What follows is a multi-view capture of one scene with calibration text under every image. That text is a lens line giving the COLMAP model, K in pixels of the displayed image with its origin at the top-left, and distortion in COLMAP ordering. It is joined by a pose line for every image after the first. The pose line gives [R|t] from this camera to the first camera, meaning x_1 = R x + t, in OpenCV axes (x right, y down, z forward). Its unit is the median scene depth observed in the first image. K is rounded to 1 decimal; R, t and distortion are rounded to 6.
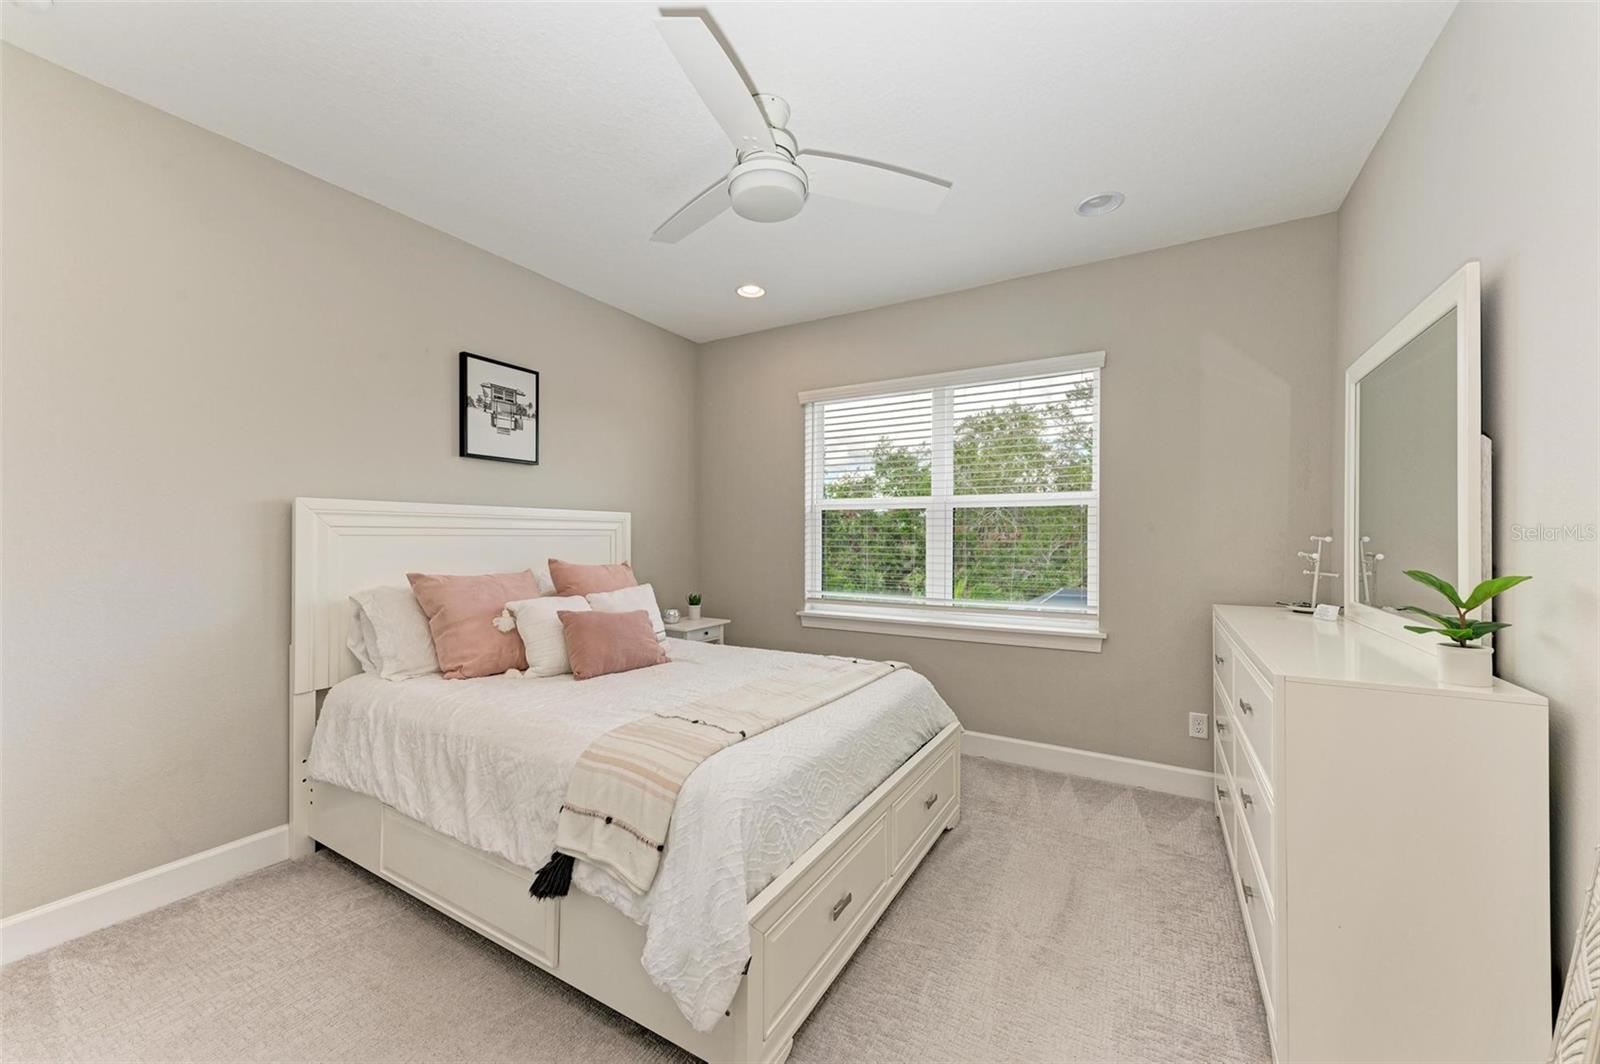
lens RADIAL K [[570.2, 0, 807.9], [0, 570.2, 539.3], [0, 0, 1]] dist [0.009673, -0.001381]
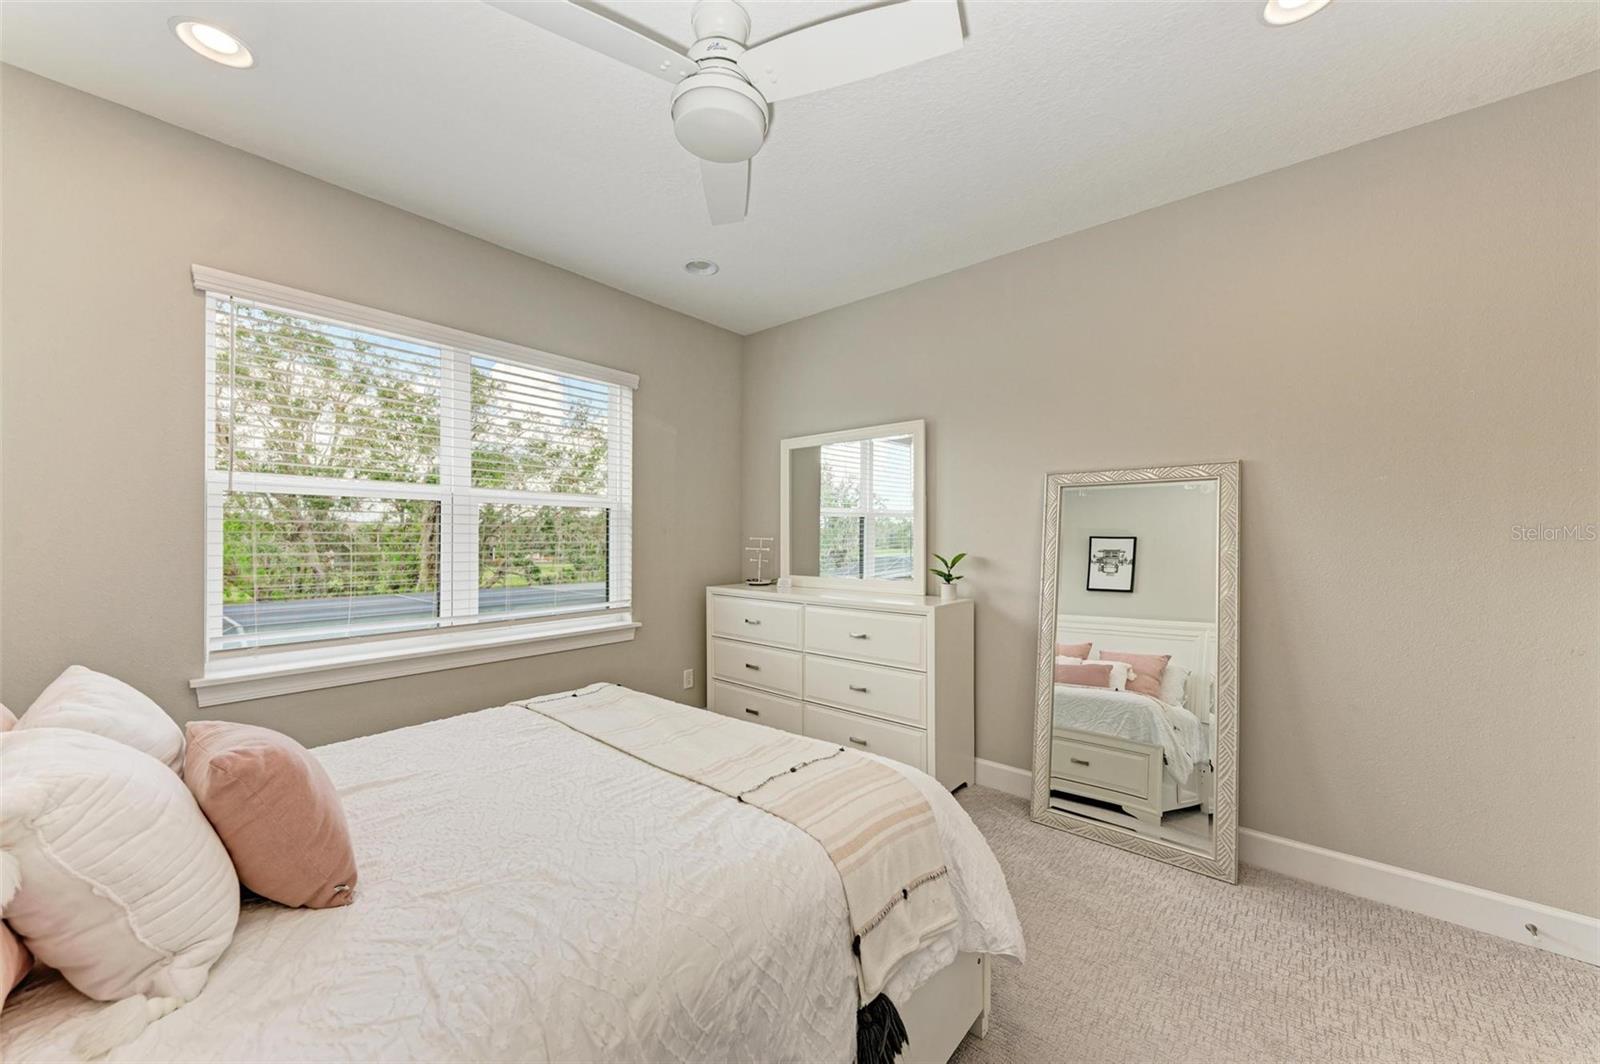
lens RADIAL K [[570.2, 0, 792.9], [0, 570.2, 536.2], [0, 0, 1]] dist [0.009673, -0.001381]
pose [[0.216960, 0.000791, 0.976180, -0.614619], [0.002459, 0.999996, -0.001356, -0.006808], [-0.976177, 0.002695, 0.216958, 0.512986]]
